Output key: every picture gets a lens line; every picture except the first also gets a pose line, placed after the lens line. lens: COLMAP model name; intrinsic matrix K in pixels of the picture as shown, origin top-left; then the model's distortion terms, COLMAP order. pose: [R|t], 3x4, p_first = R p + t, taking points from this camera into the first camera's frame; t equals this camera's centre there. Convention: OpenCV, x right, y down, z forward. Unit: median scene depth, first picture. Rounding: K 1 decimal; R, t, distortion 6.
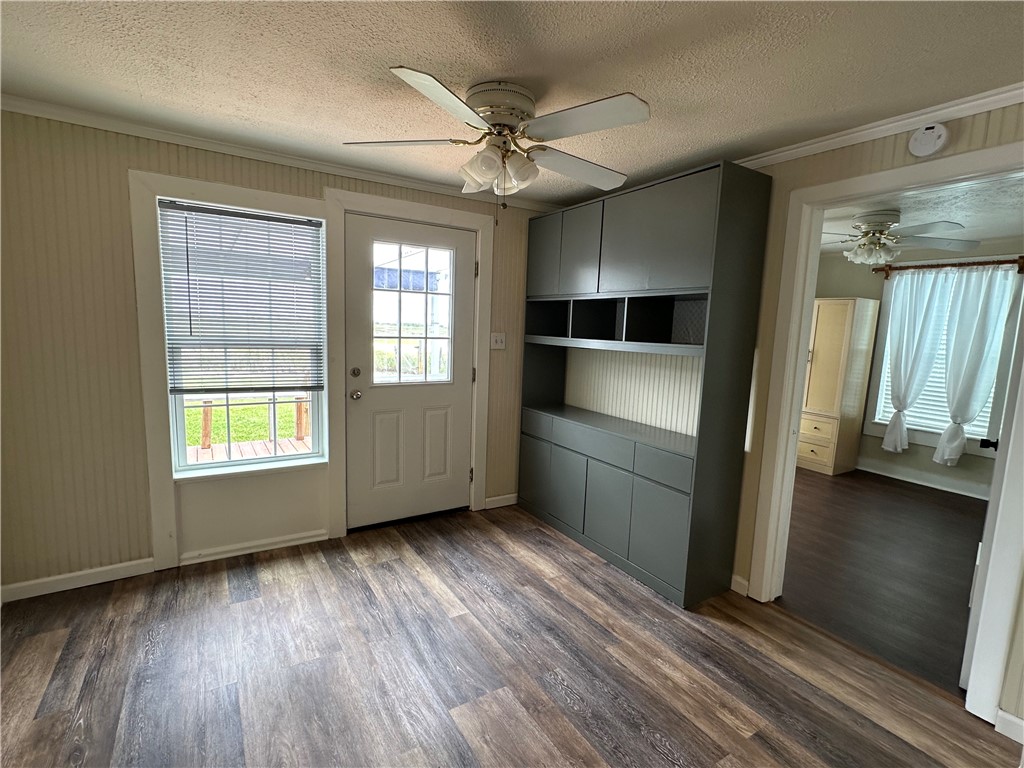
lens RADIAL K [[482.8, 0, 512.0], [0, 482.8, 384.0], [0, 0, 1]] dist [-0.003325, -0.000779]
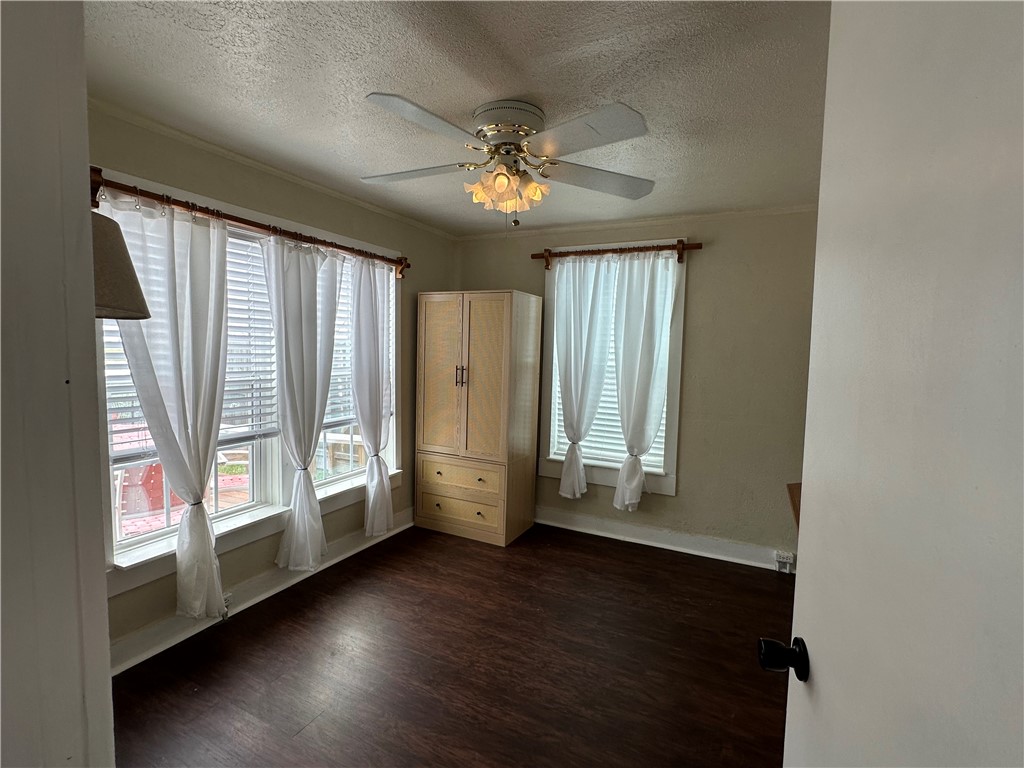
lens RADIAL K [[482.8, 0, 512.0], [0, 482.8, 384.0], [0, 0, 1]] dist [-0.003325, -0.000779]
pose [[0.852170, -0.056539, 0.520202, 0.344676], [0.075709, 0.997007, -0.015661, -0.032557], [-0.517759, 0.052730, 0.853900, 0.413615]]
